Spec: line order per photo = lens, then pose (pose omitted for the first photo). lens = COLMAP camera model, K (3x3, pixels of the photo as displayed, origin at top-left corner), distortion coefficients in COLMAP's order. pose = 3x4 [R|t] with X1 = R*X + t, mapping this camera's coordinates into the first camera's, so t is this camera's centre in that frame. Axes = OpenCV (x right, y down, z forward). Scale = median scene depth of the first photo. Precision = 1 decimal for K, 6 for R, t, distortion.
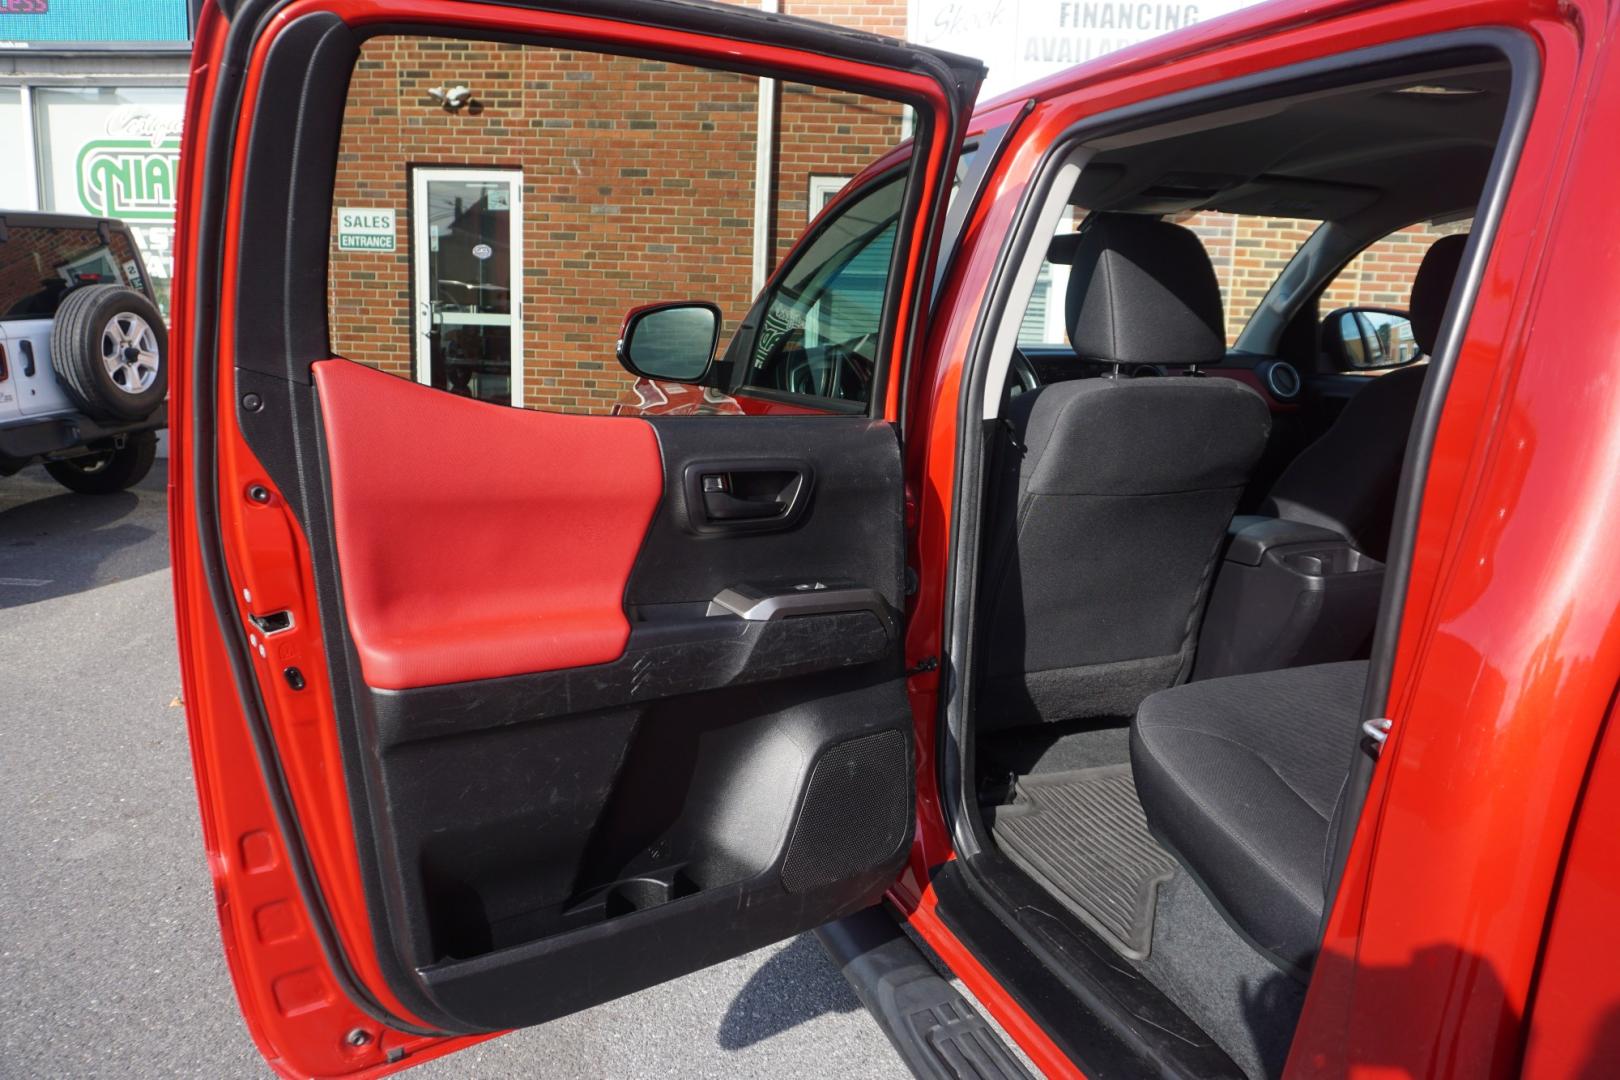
lens RADIAL K [[1135.6, 0, 817.0], [0, 1135.6, 539.7], [0, 0, 1]] dist [-0.078468, 0.050906]
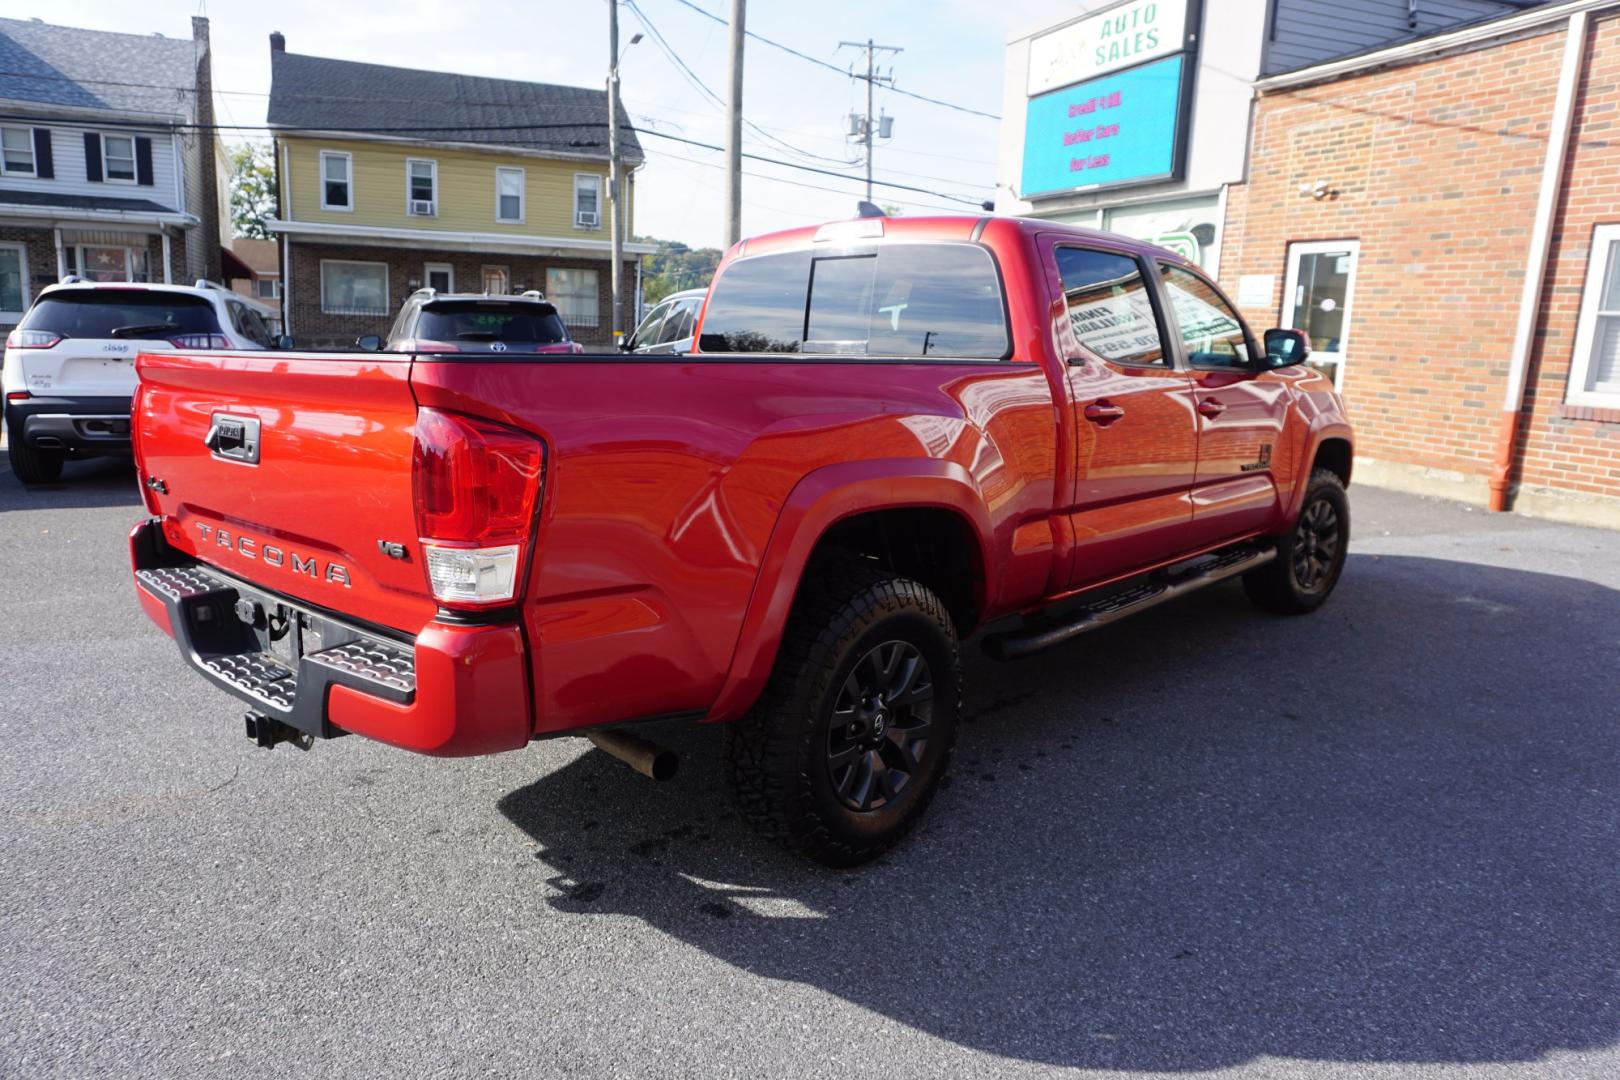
lens RADIAL K [[1087.1, 0, 803.7], [0, 1087.1, 531.5], [0, 0, 1]] dist [-0.047811, 0.035961]
pose [[0.475090, 0.145441, -0.867835, 0.554940], [-0.187507, 0.980327, 0.061644, 0.039012], [0.859727, 0.133438, 0.493014, -0.104086]]
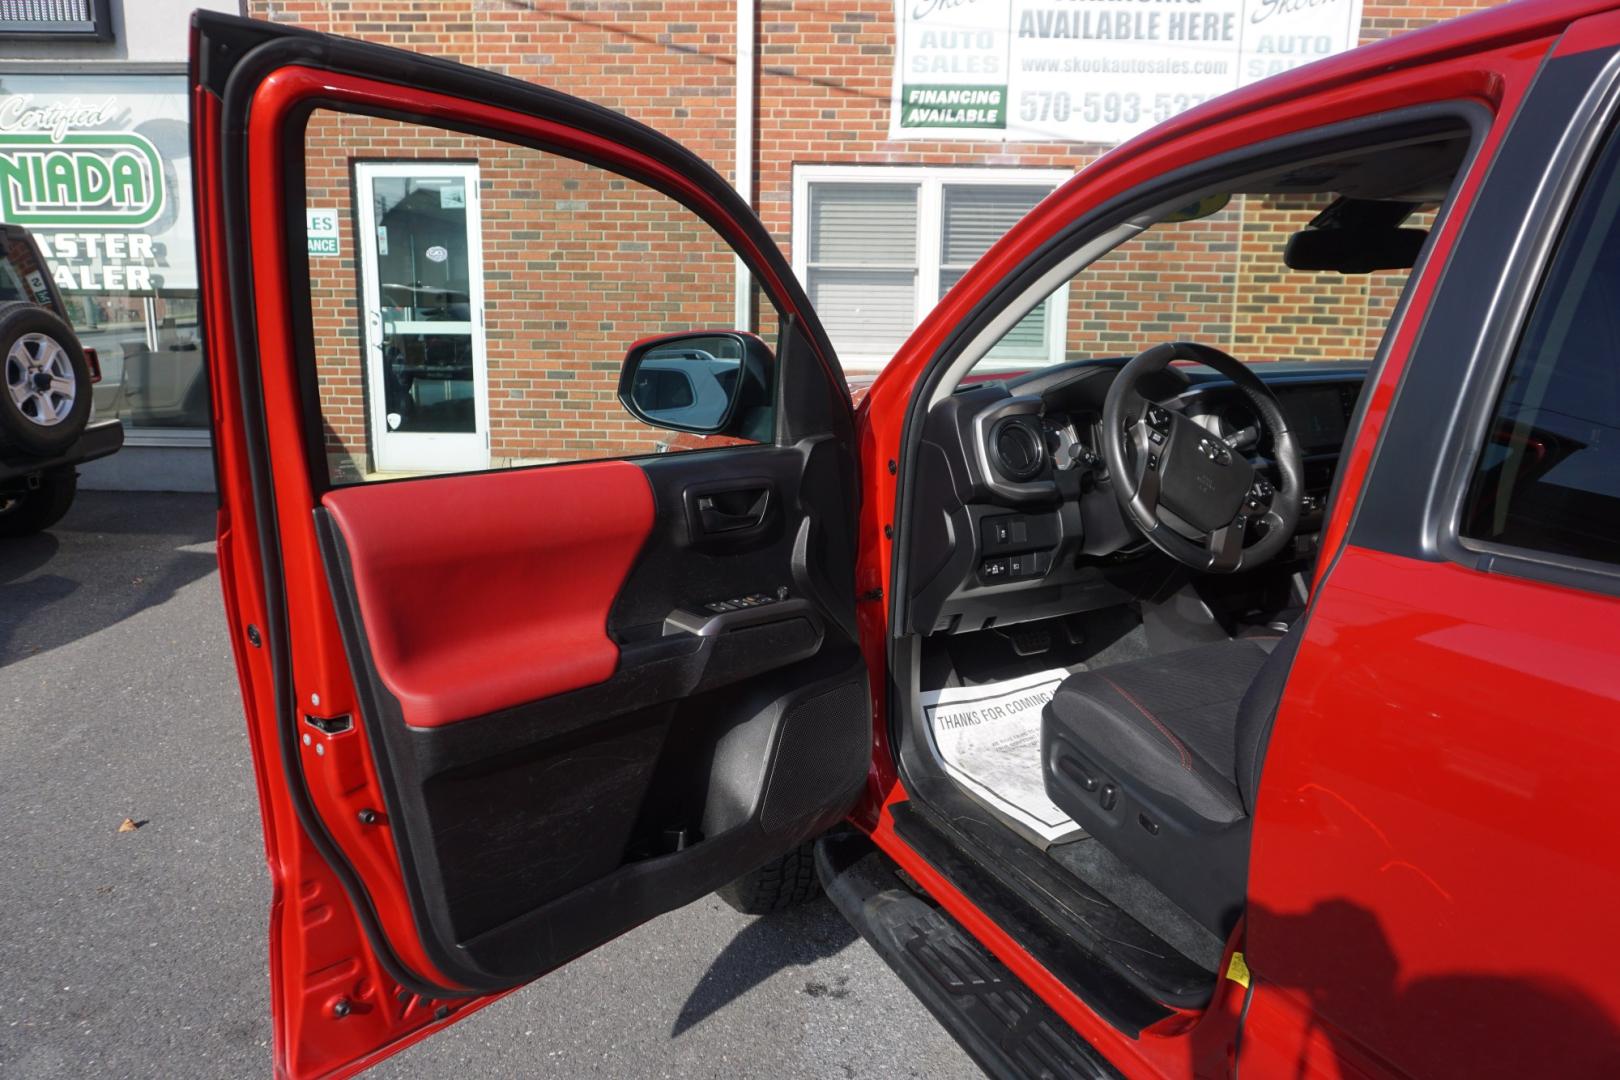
lens RADIAL K [[1102.3, 0, 814.5], [0, 1102.3, 536.1], [0, 0, 1]] dist [-0.051473, 0.035644]
pose [[0.997193, -0.039220, 0.063787, -0.058240], [0.038447, 0.999172, 0.013298, -0.026645], [-0.064256, -0.010809, 0.997875, 0.088464]]
